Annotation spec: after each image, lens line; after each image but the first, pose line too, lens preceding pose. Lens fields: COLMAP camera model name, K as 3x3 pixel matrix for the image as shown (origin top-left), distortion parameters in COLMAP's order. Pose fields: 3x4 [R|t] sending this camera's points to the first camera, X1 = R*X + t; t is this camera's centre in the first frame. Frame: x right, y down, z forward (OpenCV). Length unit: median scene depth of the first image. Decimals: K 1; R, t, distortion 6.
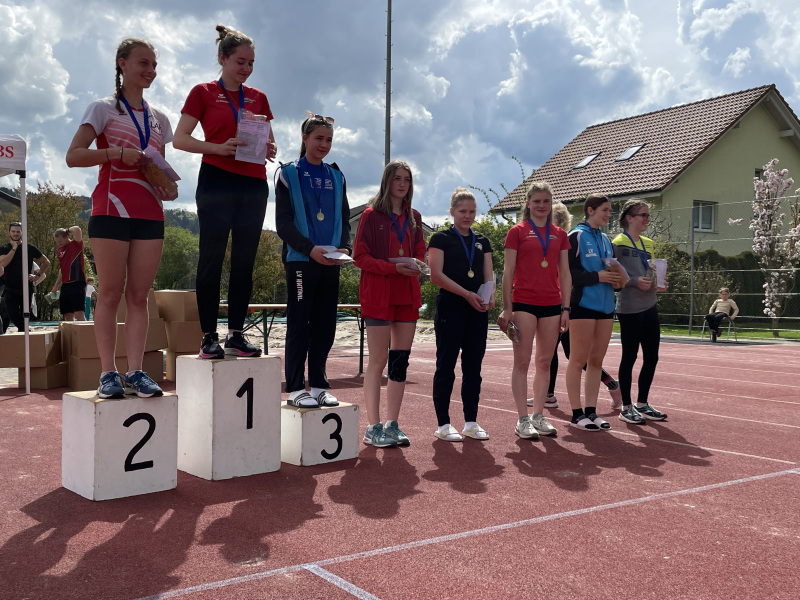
lens RADIAL K [[875.5, 0, 396.4], [0, 875.5, 302.1], [0, 0, 1]] dist [0.070474, 0.000000]
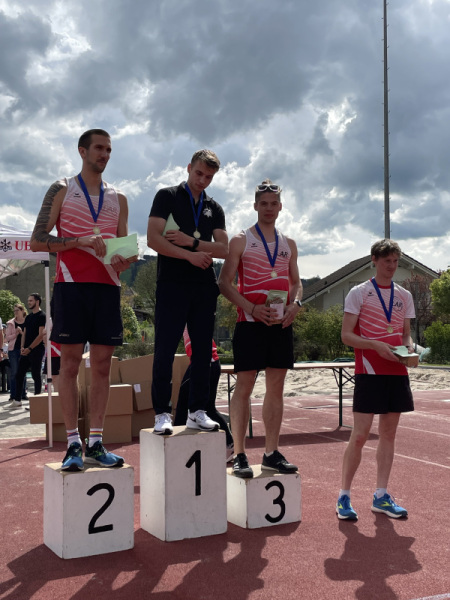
lens RADIAL K [[804.0, 0, 229.9], [0, 804.0, 298.8], [0, 0, 1]] dist [0.017597, 0.000000]
pose [[0.975919, -0.033220, -0.215588, 0.109175], [0.021079, 0.998072, -0.058374, -0.049940], [0.217111, 0.052424, 0.974738, -0.021768]]
